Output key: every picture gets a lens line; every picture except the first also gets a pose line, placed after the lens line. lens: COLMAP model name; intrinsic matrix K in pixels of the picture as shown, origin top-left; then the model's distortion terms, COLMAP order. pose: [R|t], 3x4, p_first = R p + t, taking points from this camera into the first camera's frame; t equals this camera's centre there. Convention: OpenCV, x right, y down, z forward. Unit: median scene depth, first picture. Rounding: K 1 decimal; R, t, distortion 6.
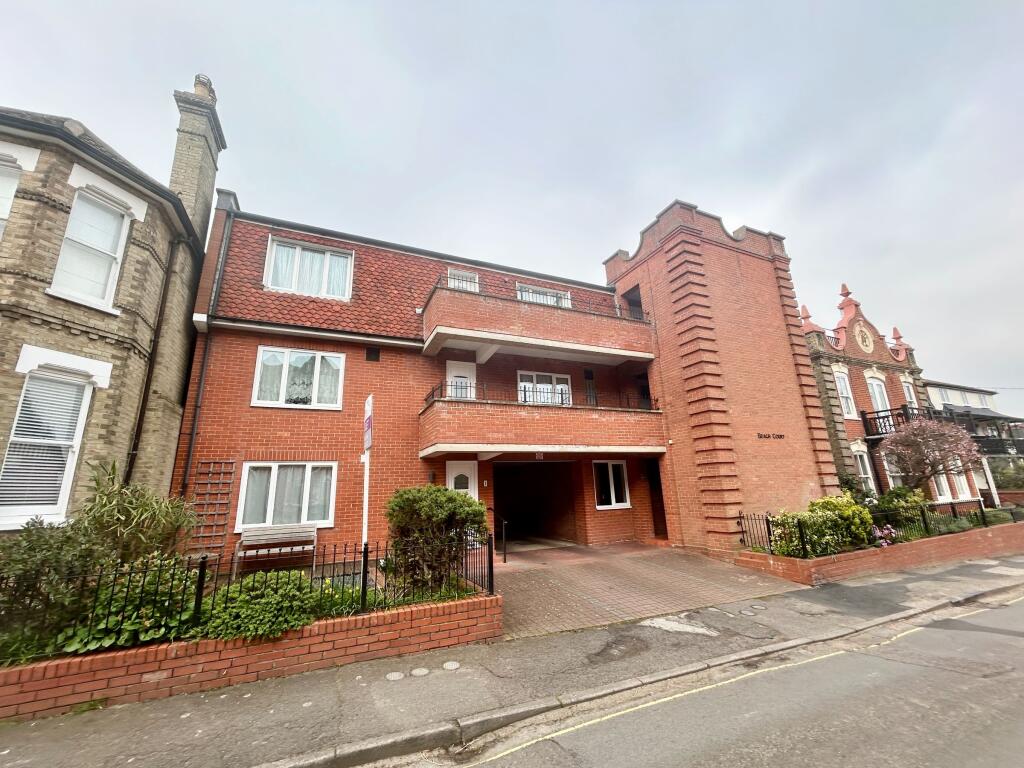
lens RADIAL K [[409.7, 0, 512.0], [0, 409.7, 384.0], [0, 0, 1]] dist [-0.020897, 0.012381]
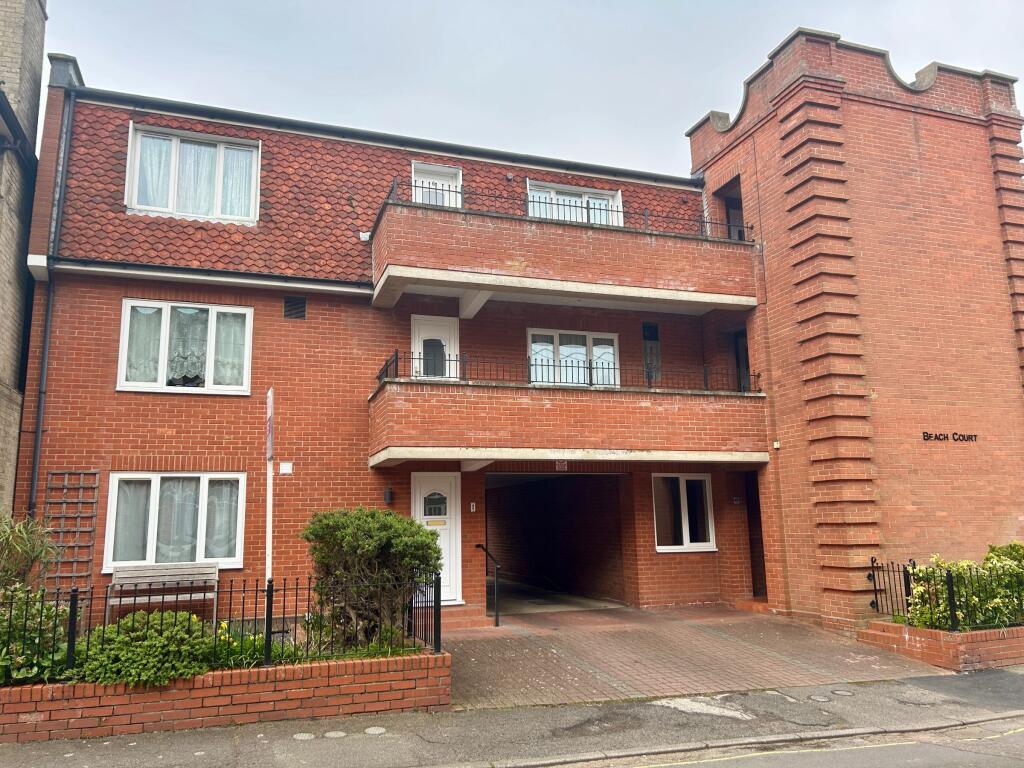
lens RADIAL K [[771.1, 0, 513.3], [0, 771.1, 388.9], [0, 0, 1]] dist [0.015030, -0.007250]
pose [[0.995832, -0.000635, -0.091202, 0.117210], [0.008106, 0.996635, 0.081562, -0.043579], [0.090843, -0.081961, 0.992487, -0.192373]]
